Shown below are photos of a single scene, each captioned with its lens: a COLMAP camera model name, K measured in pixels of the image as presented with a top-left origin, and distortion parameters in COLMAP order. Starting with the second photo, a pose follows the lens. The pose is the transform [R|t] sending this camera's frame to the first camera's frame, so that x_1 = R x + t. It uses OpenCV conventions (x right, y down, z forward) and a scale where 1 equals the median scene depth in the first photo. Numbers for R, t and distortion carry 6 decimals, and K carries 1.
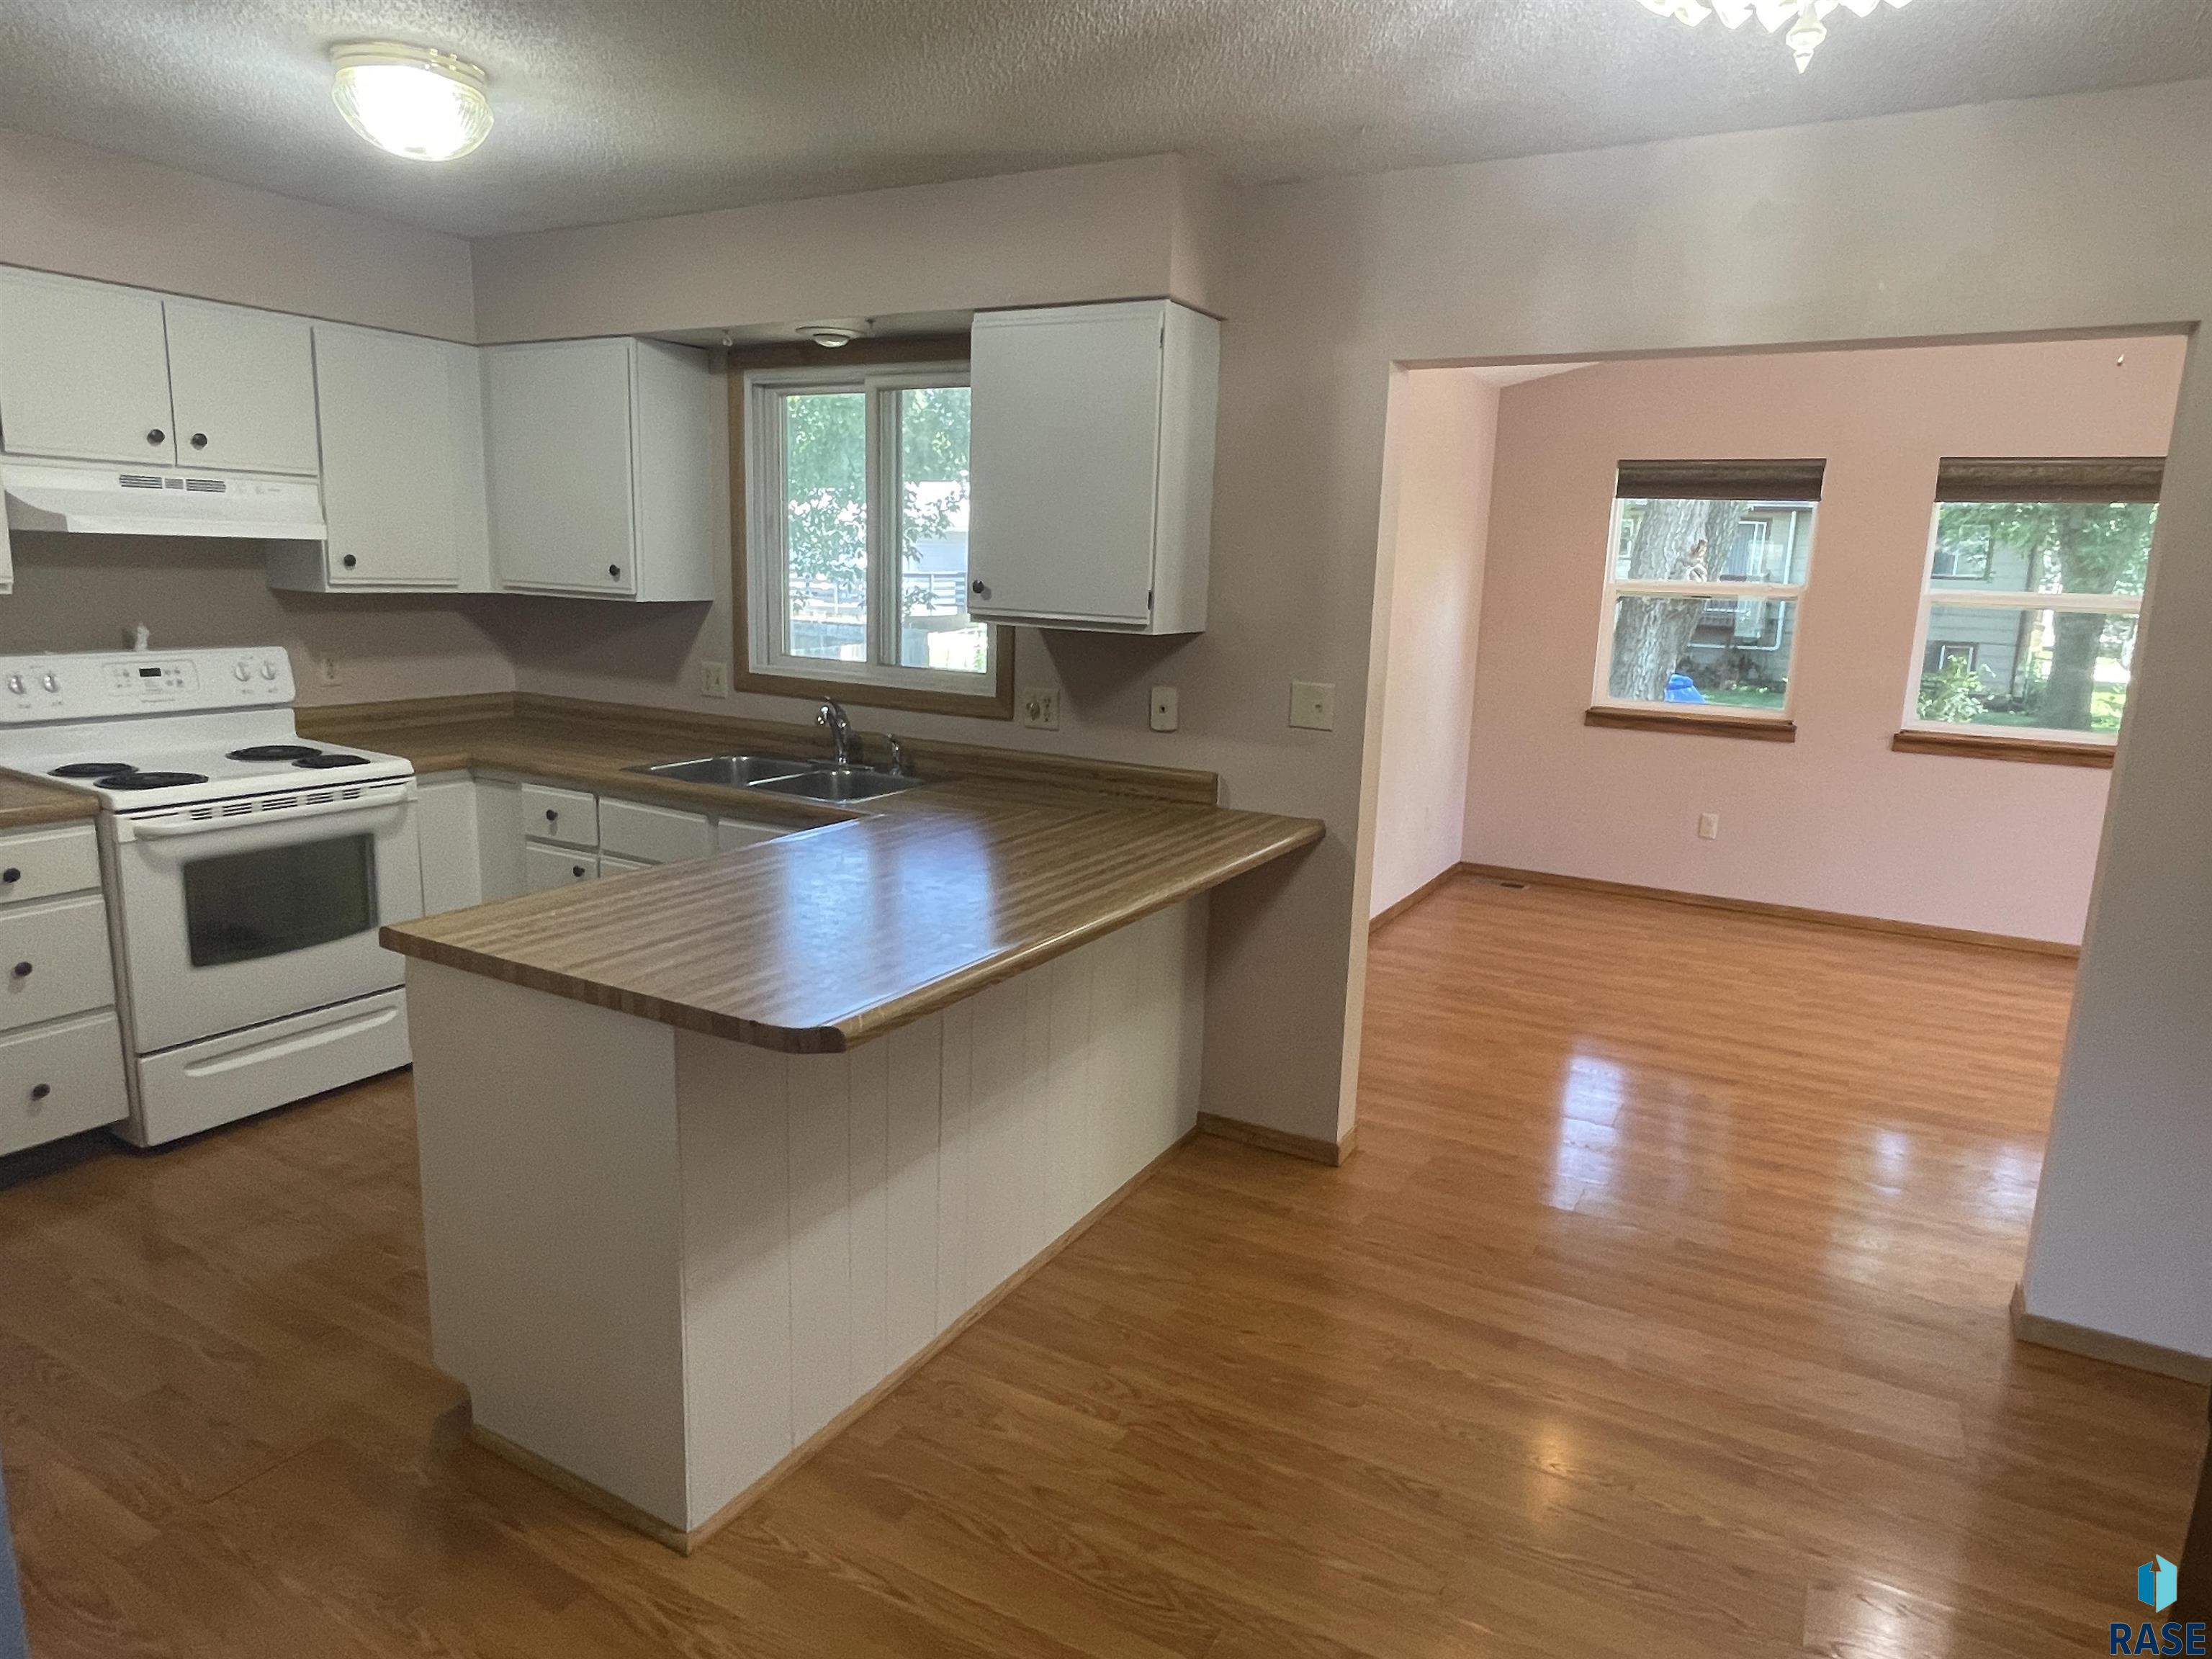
lens RADIAL K [[1345.4, 0, 1114.7], [0, 1345.4, 826.9], [0, 0, 1]] dist [-0.003047, 0.000894]
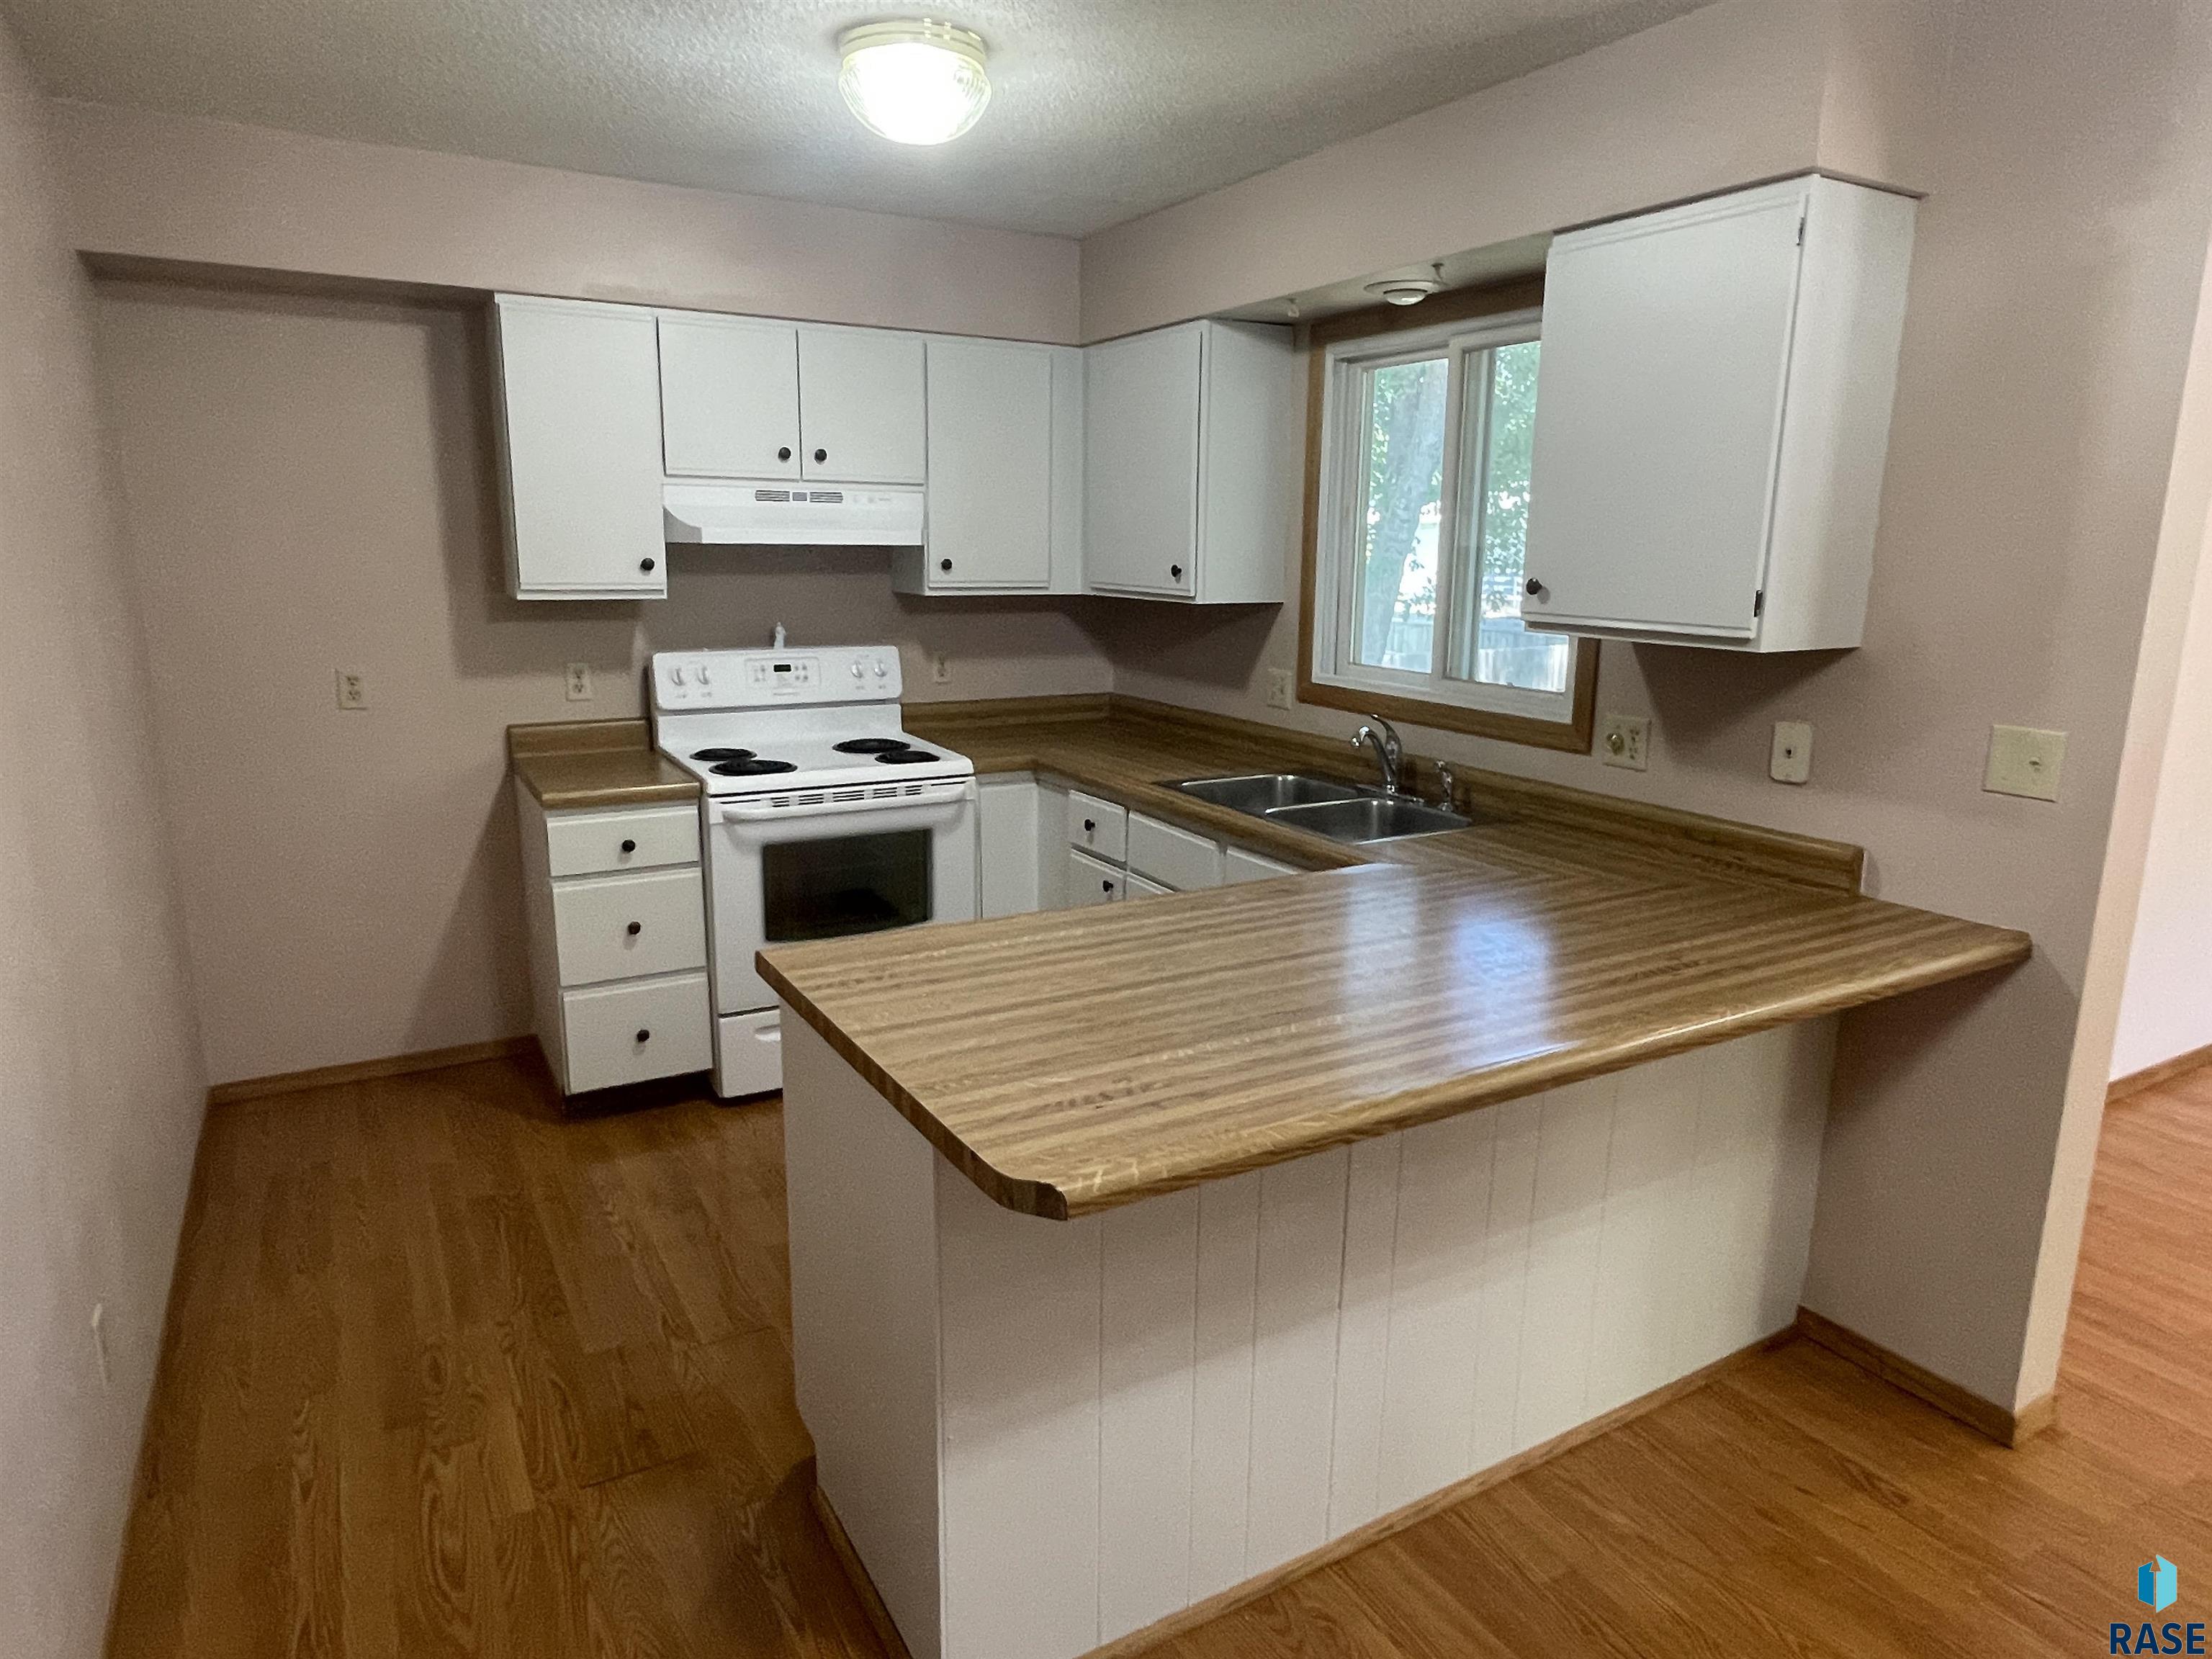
lens RADIAL K [[1345.4, 0, 1114.7], [0, 1345.4, 826.9], [0, 0, 1]] dist [-0.003047, 0.000894]
pose [[0.861040, 0.082796, -0.501752, 0.086731], [-0.081609, 0.996367, 0.024368, -0.034135], [0.501946, 0.019966, 0.864668, 0.181343]]
